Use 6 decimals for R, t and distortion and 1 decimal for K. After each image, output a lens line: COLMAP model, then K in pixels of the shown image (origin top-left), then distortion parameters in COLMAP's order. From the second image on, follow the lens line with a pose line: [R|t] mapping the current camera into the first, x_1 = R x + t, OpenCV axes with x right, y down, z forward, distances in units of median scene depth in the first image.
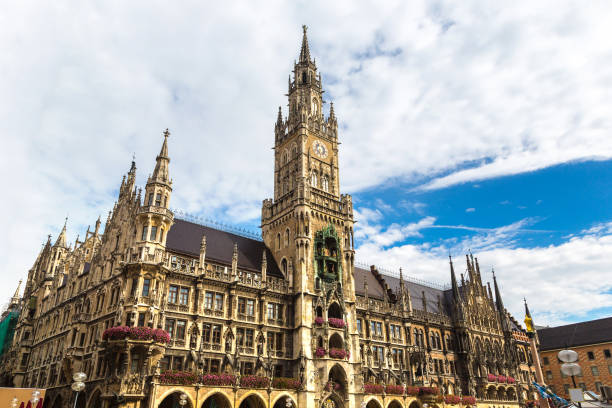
lens RADIAL K [[439.5, 0, 302.2], [0, 439.5, 223.5], [0, 0, 1]] dist [0.007997, 0.003006]
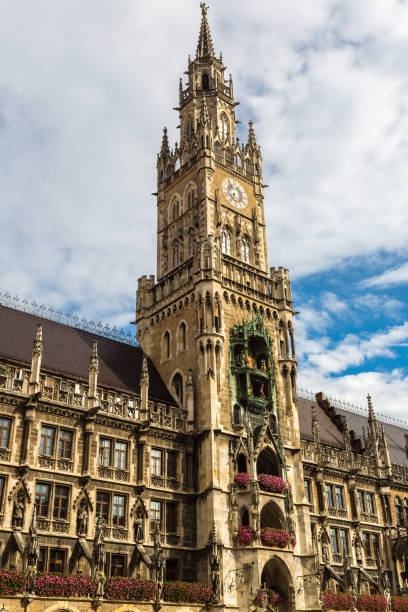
lens RADIAL K [[673.3, 0, 203.9], [0, 673.3, 312.6], [0, 0, 1]] dist [0.009008, -0.005106]
pose [[0.999422, 0.000715, 0.033975, -0.037650], [0.001255, 0.998321, -0.057914, 0.053752], [-0.033960, 0.057924, 0.997743, 0.117314]]
